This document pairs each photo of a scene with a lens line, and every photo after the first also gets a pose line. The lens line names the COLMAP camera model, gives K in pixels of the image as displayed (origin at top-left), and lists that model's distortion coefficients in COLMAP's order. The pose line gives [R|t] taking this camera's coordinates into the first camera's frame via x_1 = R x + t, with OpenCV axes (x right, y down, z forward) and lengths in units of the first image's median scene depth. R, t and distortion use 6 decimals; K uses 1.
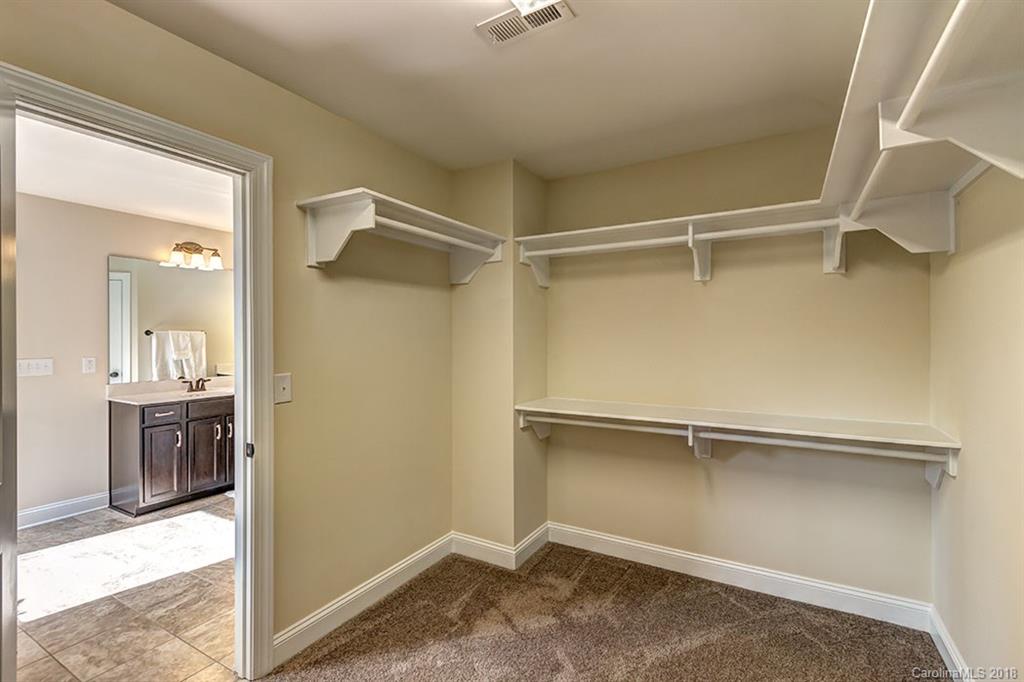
lens RADIAL K [[472.4, 0, 511.4], [0, 472.4, 340.5], [0, 0, 1]] dist [0.002967, 0.000088]
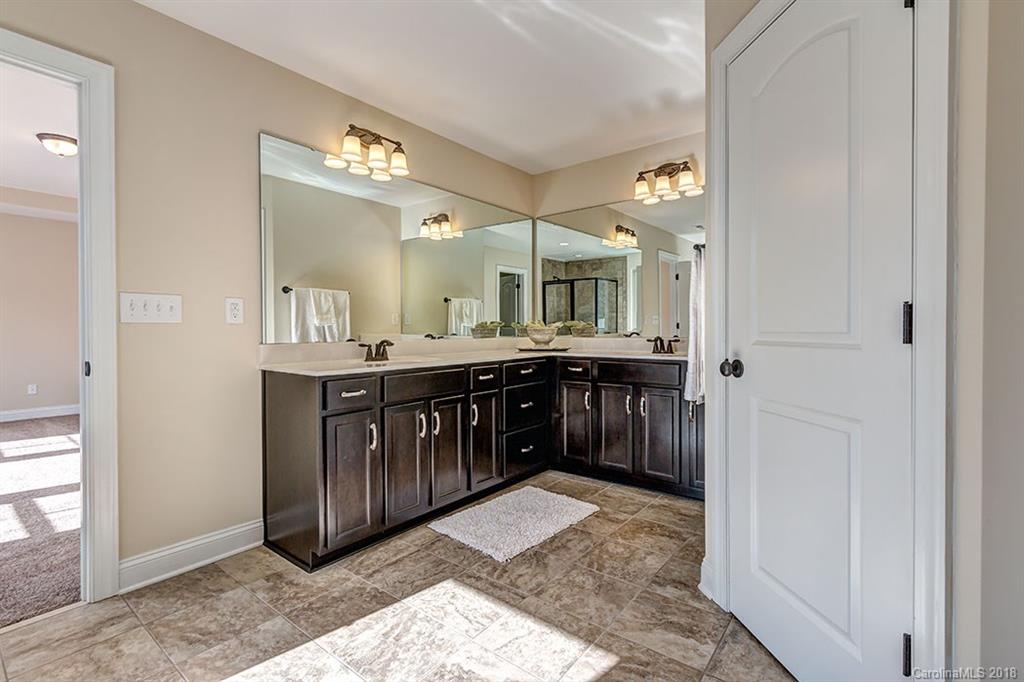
lens RADIAL K [[472.4, 0, 512.1], [0, 472.4, 333.6], [0, 0, 1]] dist [0.002967, 0.000088]
pose [[0.990228, -0.007671, -0.139248, -0.399210], [0.008219, 0.999961, 0.003358, 0.071408], [0.139217, -0.004470, 0.990252, 0.394896]]
